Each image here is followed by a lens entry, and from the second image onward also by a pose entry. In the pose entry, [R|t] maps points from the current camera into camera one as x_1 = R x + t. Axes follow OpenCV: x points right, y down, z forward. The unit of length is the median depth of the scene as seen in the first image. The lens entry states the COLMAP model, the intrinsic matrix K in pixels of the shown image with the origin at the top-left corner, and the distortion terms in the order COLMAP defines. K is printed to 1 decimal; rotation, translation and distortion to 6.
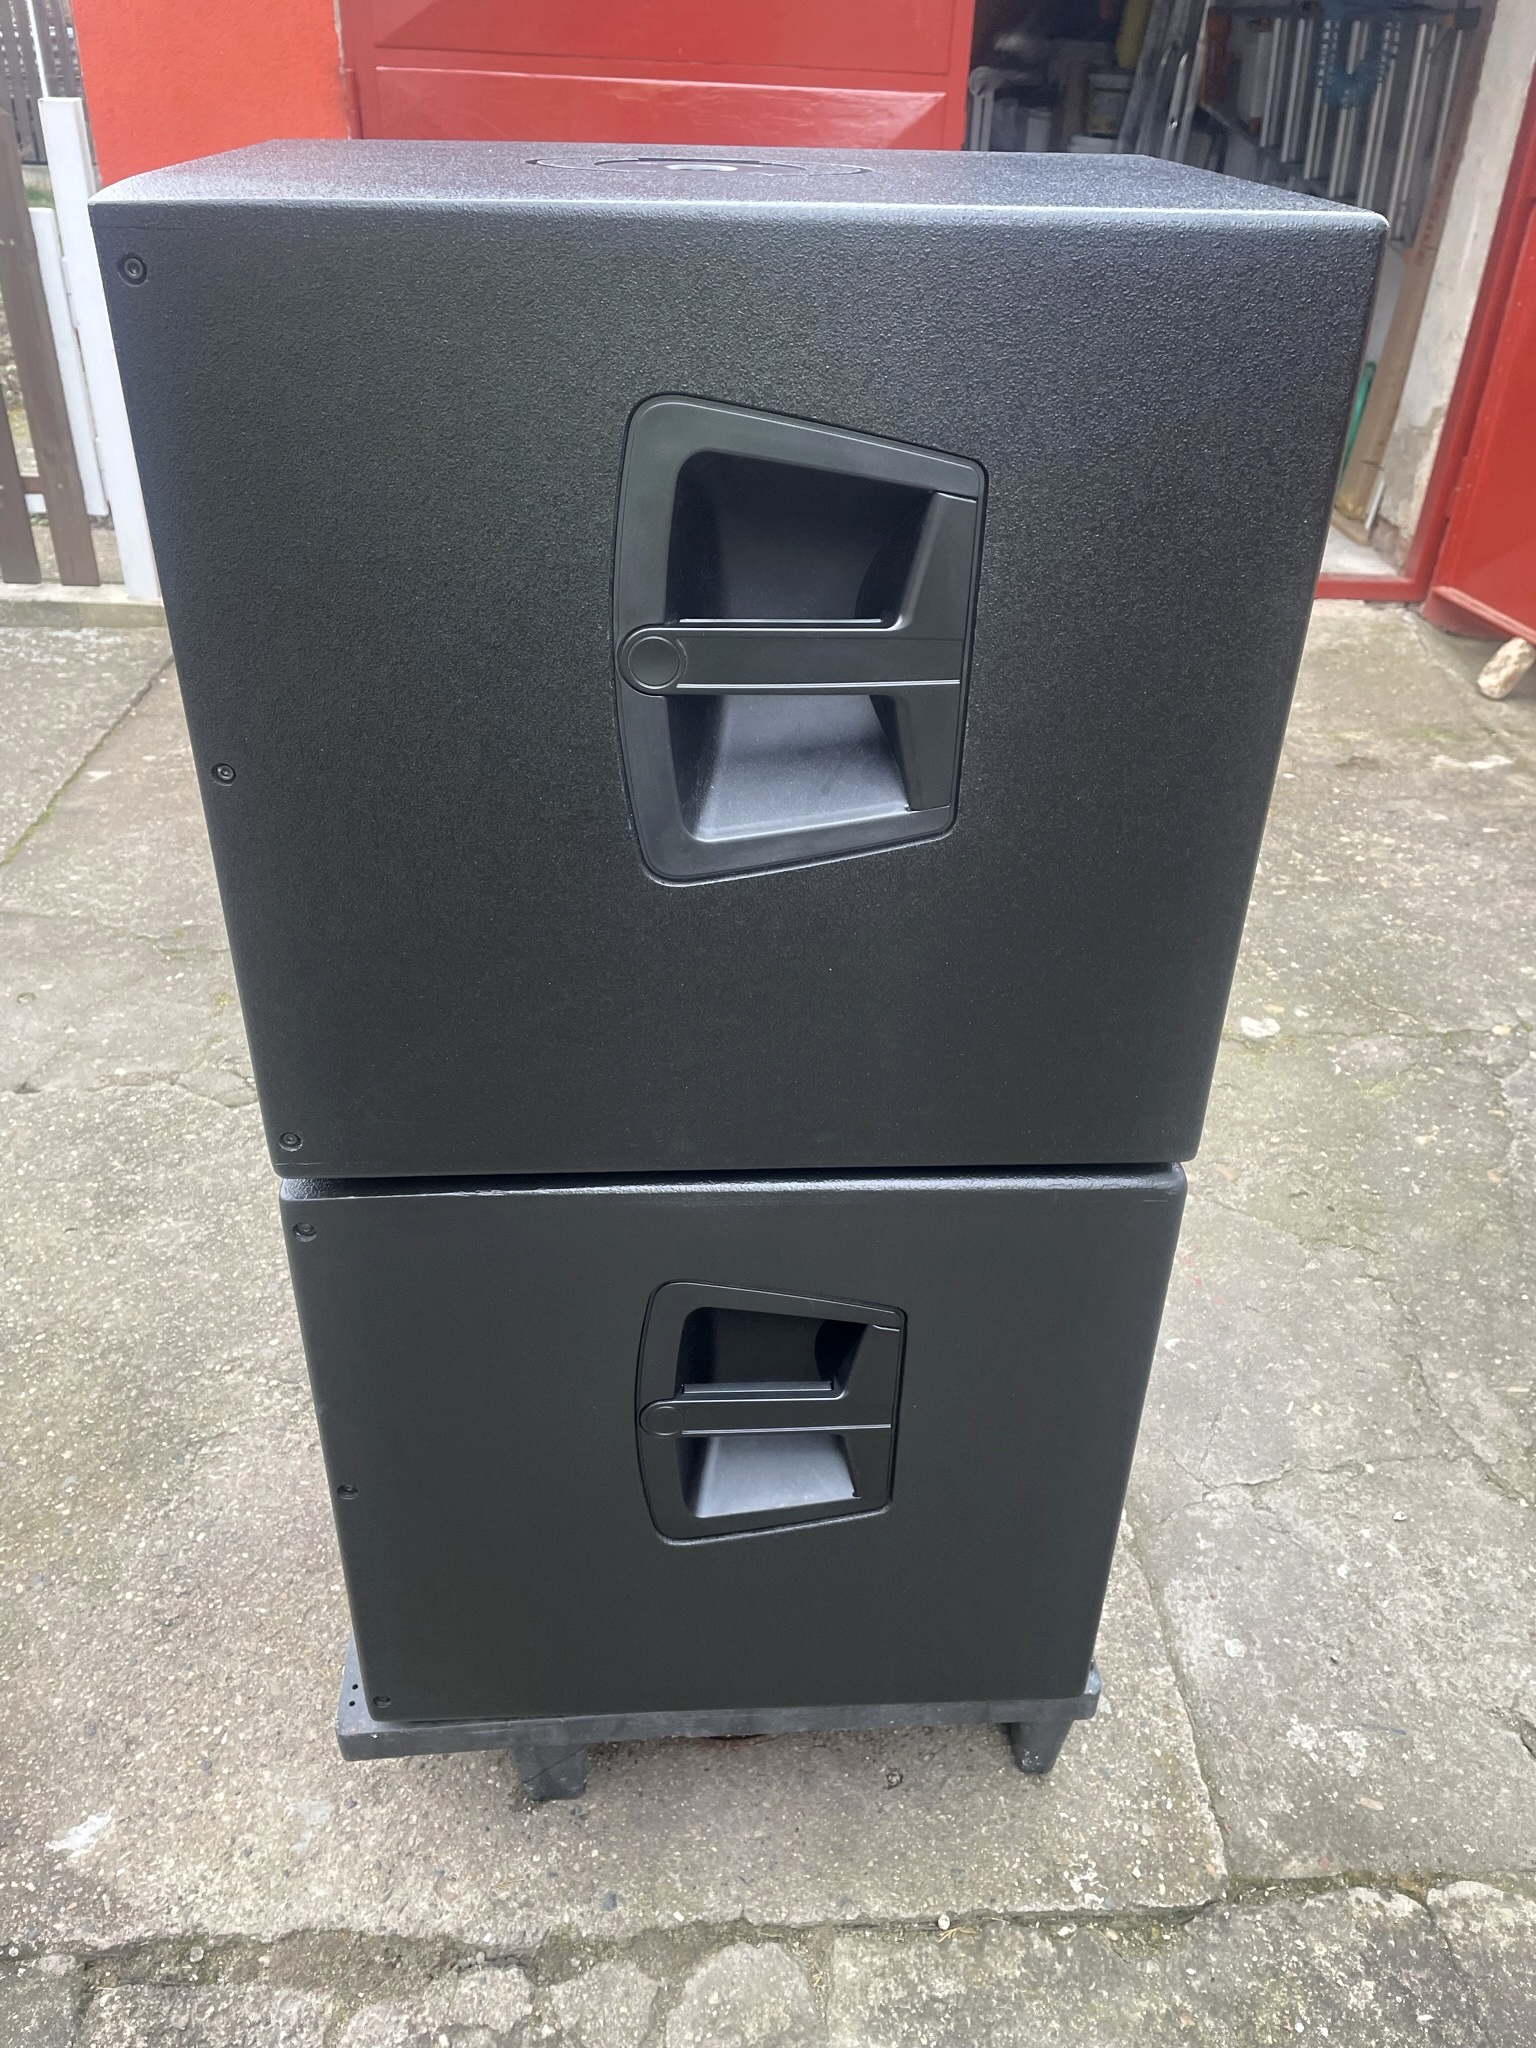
lens RADIAL K [[1568.2, 0, 768.0], [0, 1568.2, 1024.0], [0, 0, 1]] dist [0.074467, -0.104350]
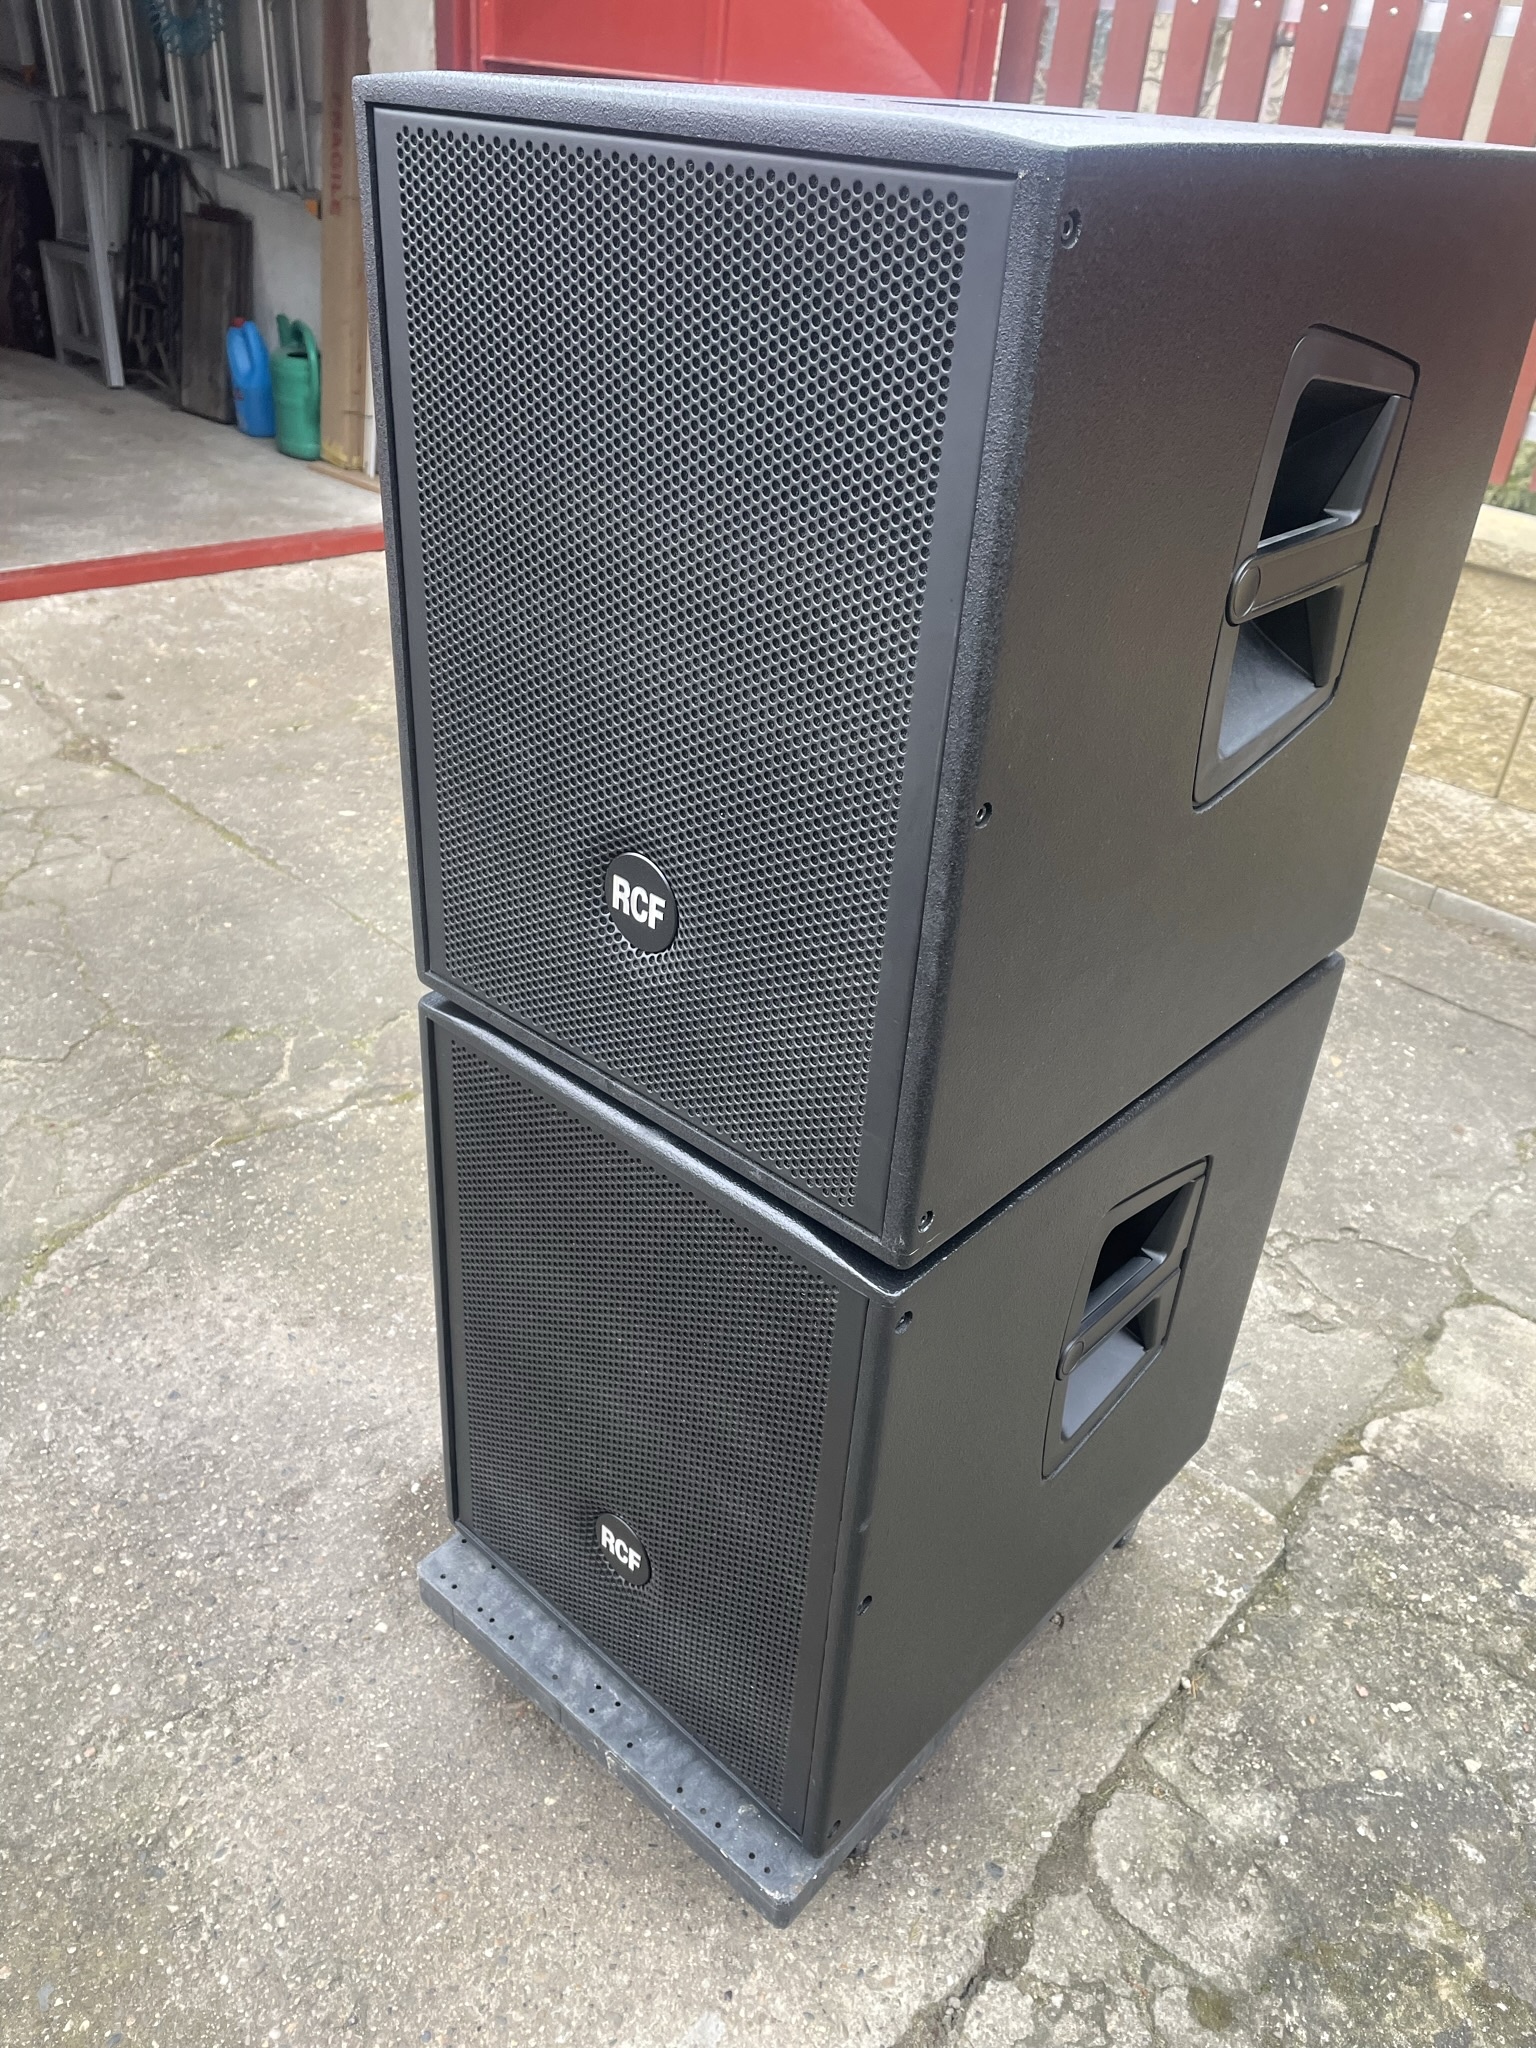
lens RADIAL K [[1568.2, 0, 768.0], [0, 1568.2, 1024.0], [0, 0, 1]] dist [0.074467, -0.104350]
pose [[0.700130, -0.349072, 0.622870, -0.638357], [0.337648, 0.930507, 0.141951, -0.136403], [-0.629136, 0.110927, 0.769340, 0.257904]]
